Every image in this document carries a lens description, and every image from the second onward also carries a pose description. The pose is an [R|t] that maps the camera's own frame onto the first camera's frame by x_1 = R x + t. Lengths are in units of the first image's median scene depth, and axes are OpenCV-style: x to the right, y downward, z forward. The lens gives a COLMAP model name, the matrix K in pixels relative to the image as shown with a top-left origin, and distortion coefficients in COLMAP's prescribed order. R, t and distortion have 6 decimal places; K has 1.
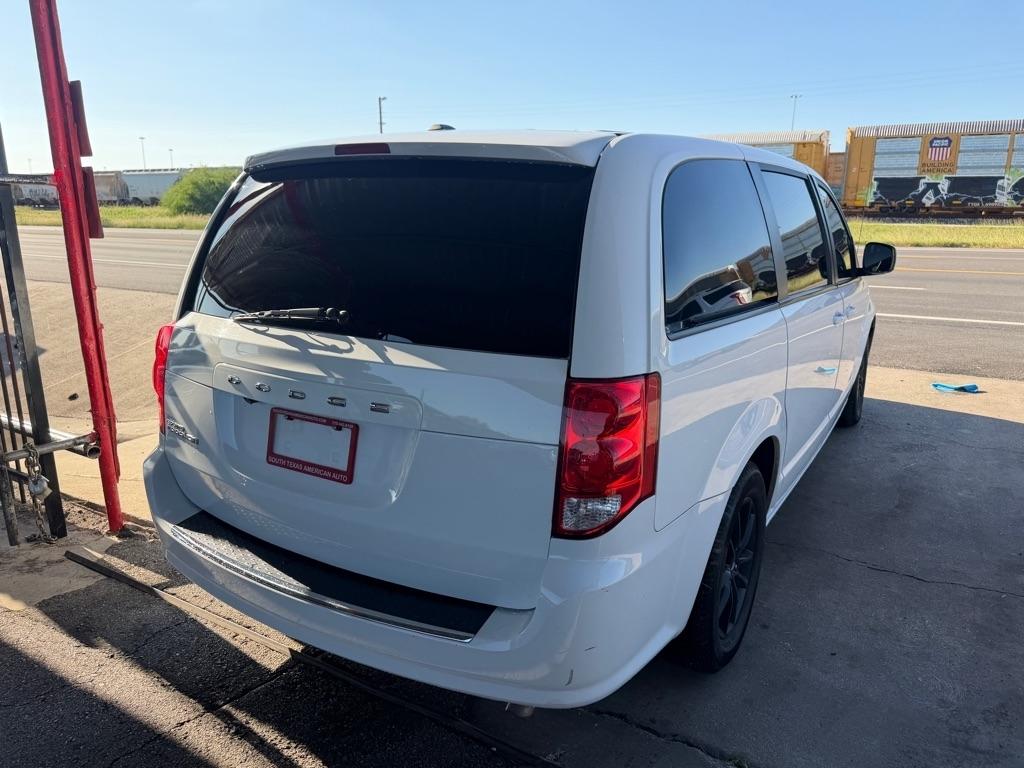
lens RADIAL K [[712.3, 0, 508.1], [0, 712.3, 386.0], [0, 0, 1]] dist [-0.000015, -0.003942]
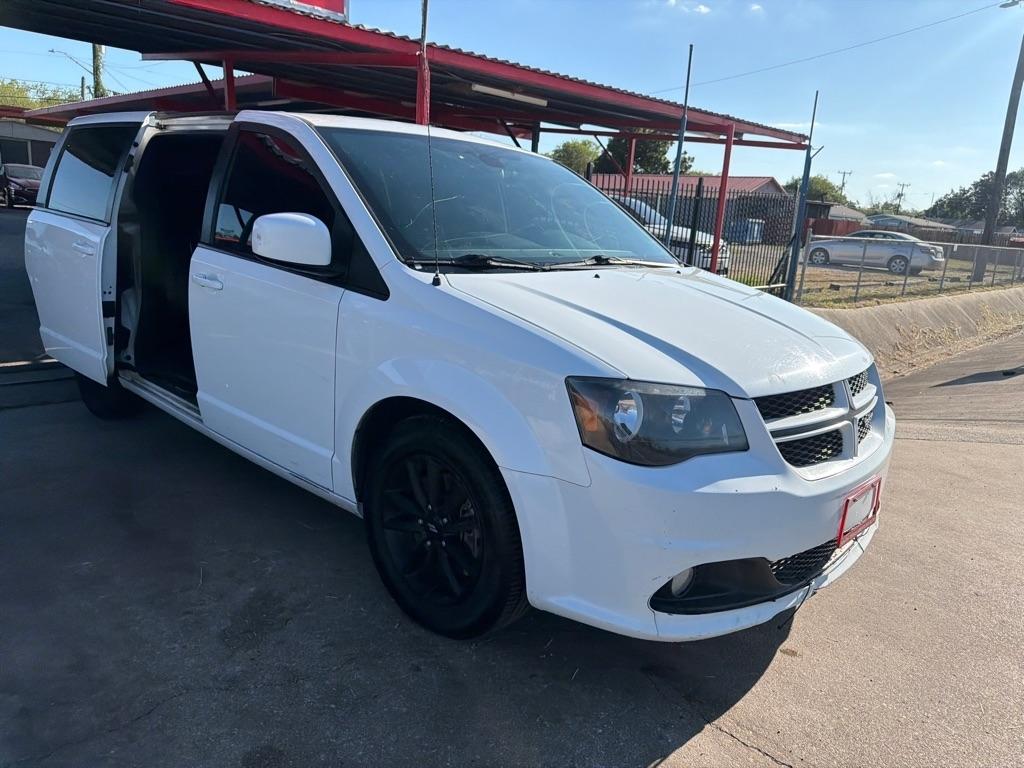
lens RADIAL K [[734.0, 0, 512.5], [0, 734.0, 381.7], [0, 0, 1]] dist [0.010320, -0.018332]
pose [[-0.195303, 0.230830, -0.953192, 1.998691], [-0.291136, 0.914452, 0.281100, -0.536685], [0.936534, 0.332409, -0.111392, 2.372675]]
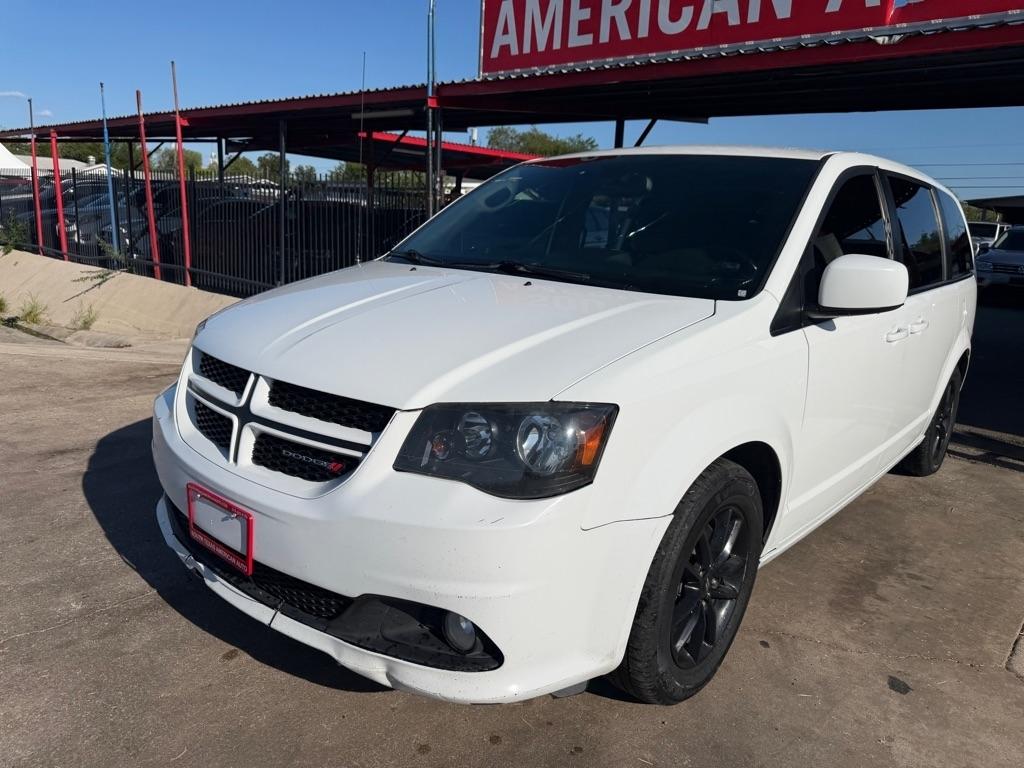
lens RADIAL K [[734.0, 0, 499.3], [0, 734.0, 392.3], [0, 0, 1]] dist [0.010320, -0.018332]
pose [[-0.985848, -0.077354, 0.148726, 0.533711], [-0.002634, 0.894215, 0.447630, -0.752260], [-0.167619, 0.440904, -0.881764, 3.406037]]
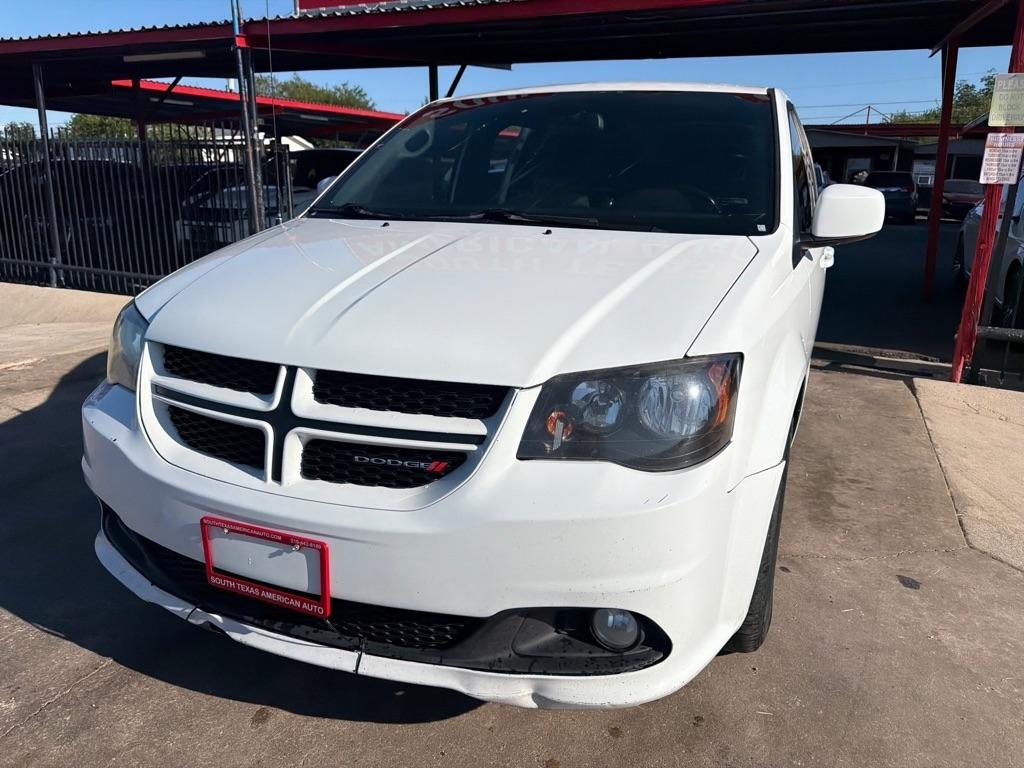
lens RADIAL K [[734.0, 0, 525.4], [0, 734.0, 375.9], [0, 0, 1]] dist [0.010320, -0.018332]
pose [[-0.985628, 0.039321, -0.164287, 0.840981], [-0.044190, 0.878653, 0.475412, -0.709732], [0.163045, 0.475840, -0.864287, 3.311379]]
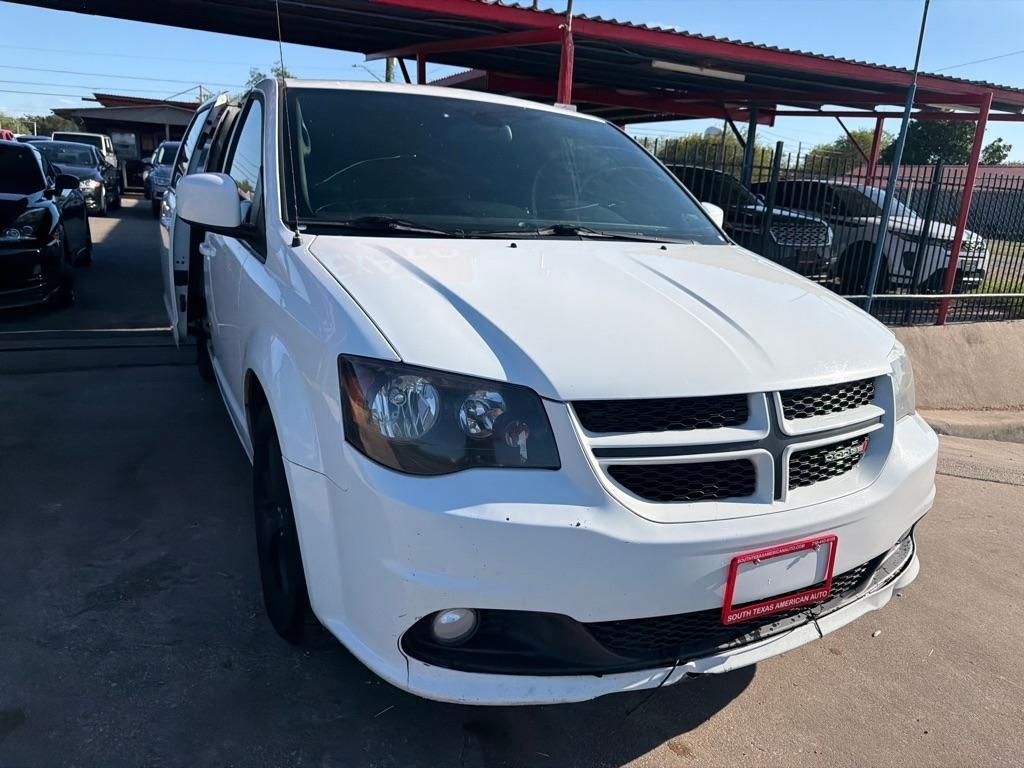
lens RADIAL K [[734.0, 0, 513.6], [0, 734.0, 388.8], [0, 0, 1]] dist [0.010320, -0.018332]
pose [[-0.523178, 0.210329, -0.825861, 1.670427], [-0.251277, 0.887915, 0.385315, -0.604471], [0.814337, 0.409108, -0.411686, 2.778276]]
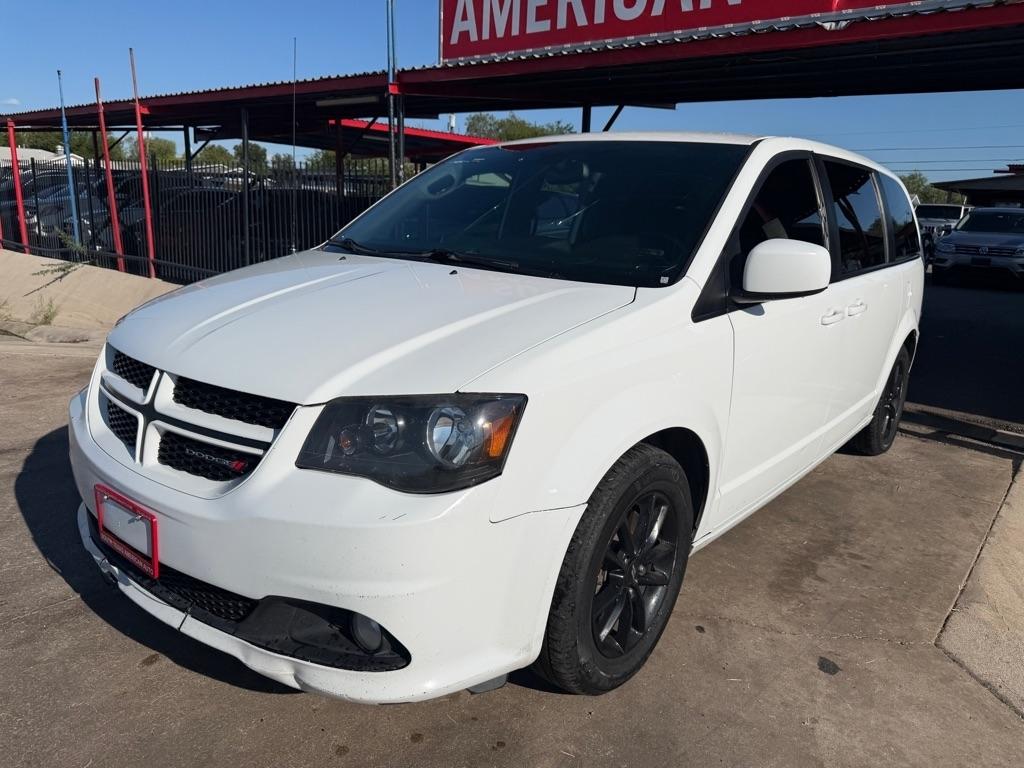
lens RADIAL K [[734.0, 0, 517.1], [0, 734.0, 381.0], [0, 0, 1]] dist [0.010320, -0.018332]
pose [[-0.992706, -0.057677, 0.105870, 0.455435], [-0.003938, 0.893183, 0.449677, -0.750782], [-0.120498, 0.445980, -0.886895, 3.380839]]
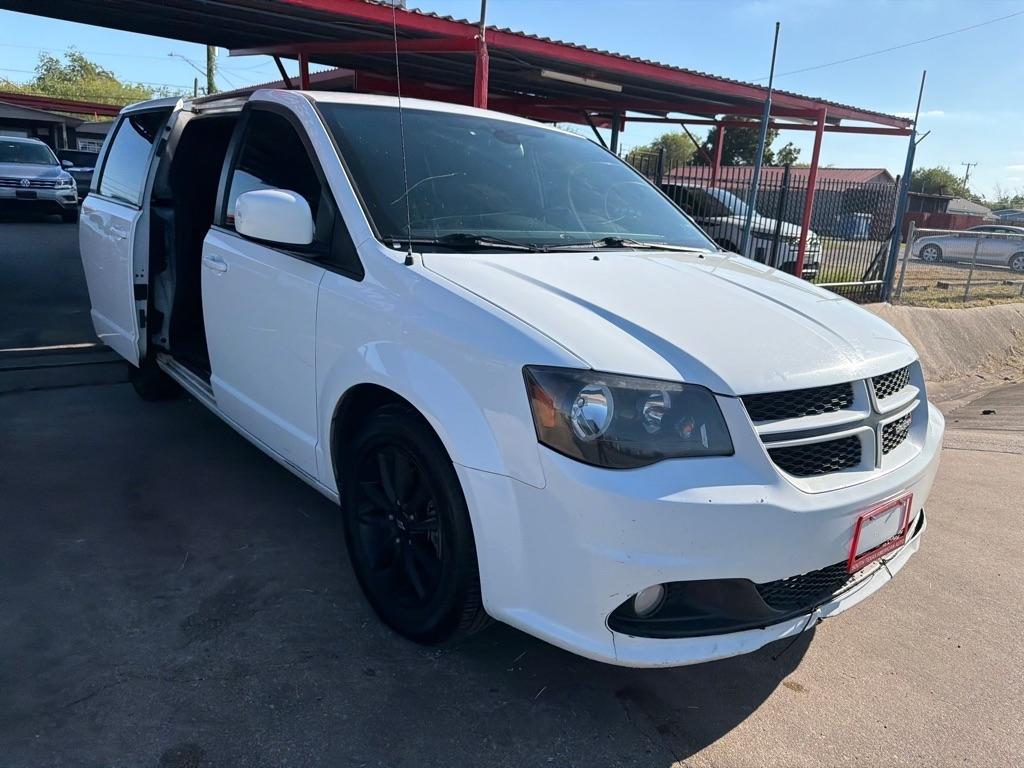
lens RADIAL K [[734.0, 0, 512.8], [0, 734.0, 386.2], [0, 0, 1]] dist [0.010320, -0.018332]
pose [[-0.319668, 0.234349, -0.918092, 1.883899], [-0.278697, 0.902818, 0.327488, -0.548718], [0.905616, 0.360557, -0.223289, 2.504733]]
